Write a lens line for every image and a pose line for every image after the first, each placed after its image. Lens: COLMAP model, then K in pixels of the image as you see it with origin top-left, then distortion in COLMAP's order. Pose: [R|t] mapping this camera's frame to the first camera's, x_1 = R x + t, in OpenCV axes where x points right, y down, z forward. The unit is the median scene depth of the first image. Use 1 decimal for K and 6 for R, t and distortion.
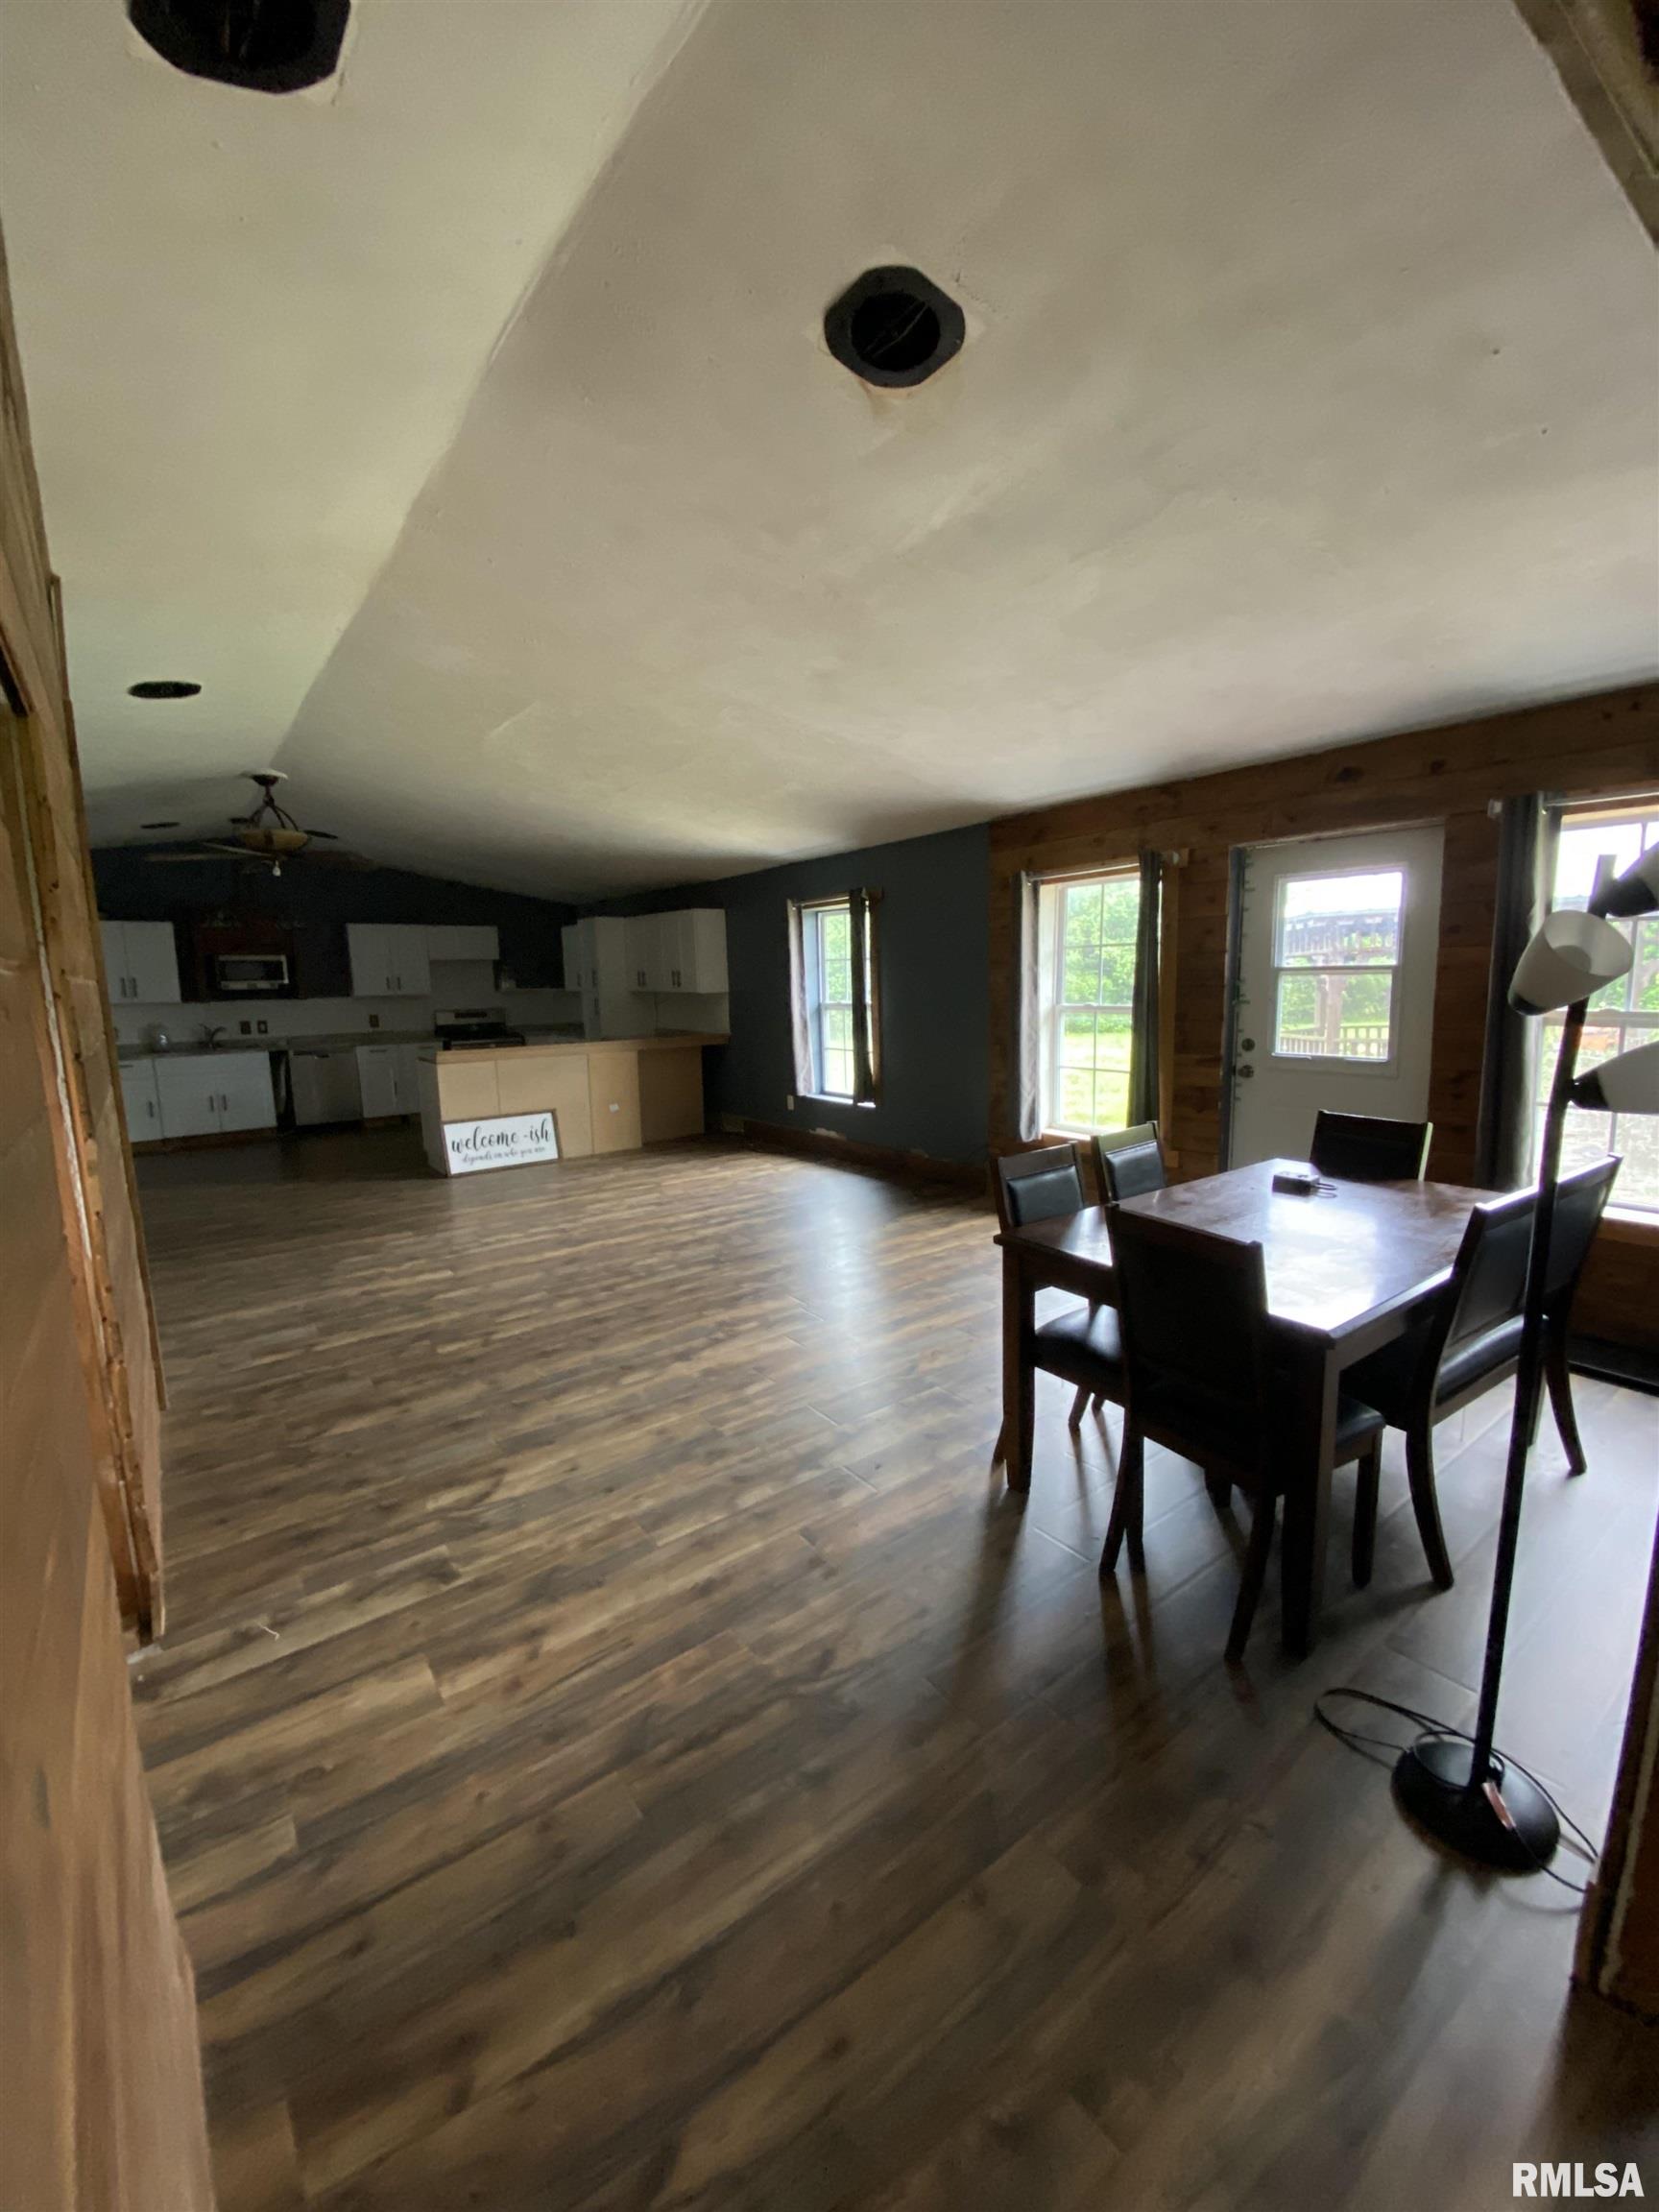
lens RADIAL K [[894.7, 0, 829.5], [0, 894.7, 1106.0], [0, 0, 1]] dist [0.000492, 0.000064]
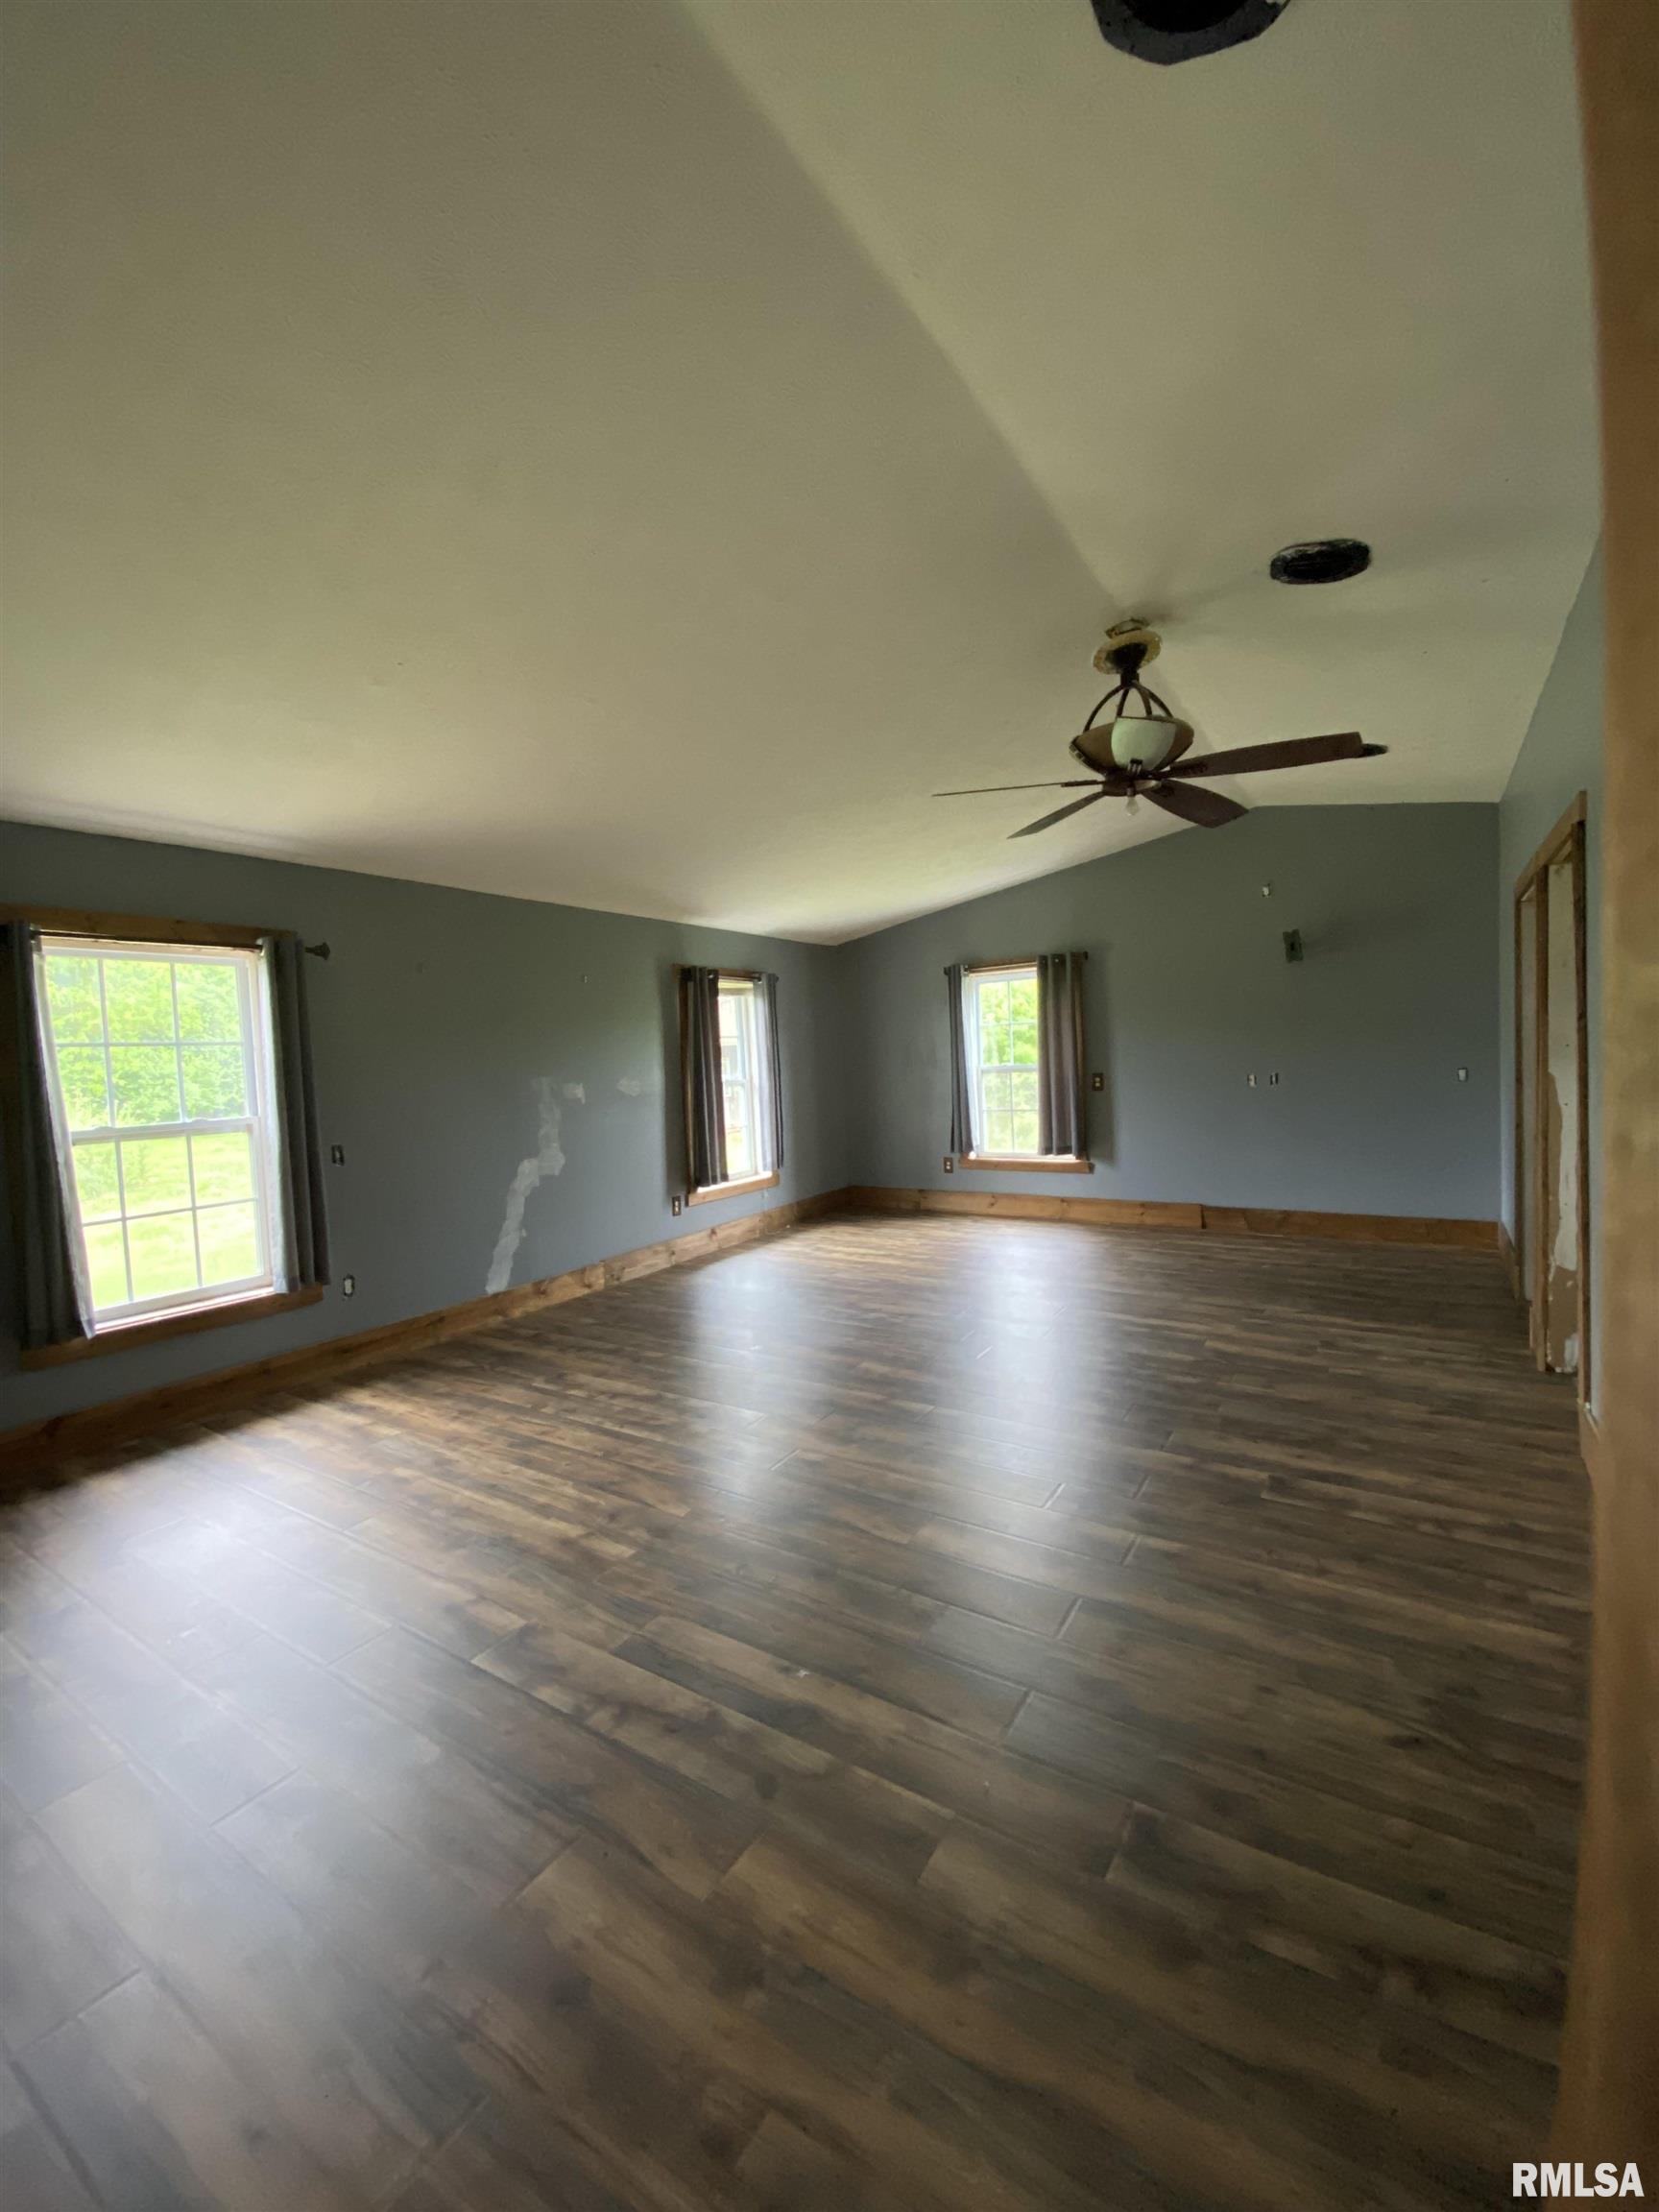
lens RADIAL K [[894.7, 0, 829.5], [0, 894.7, 1106.0], [0, 0, 1]] dist [0.000492, 0.000064]
pose [[-0.345148, 0.003696, 0.938541, -1.603691], [0.206664, 0.975747, 0.072158, -0.240110], [-0.915512, 0.218868, -0.337541, 2.172151]]
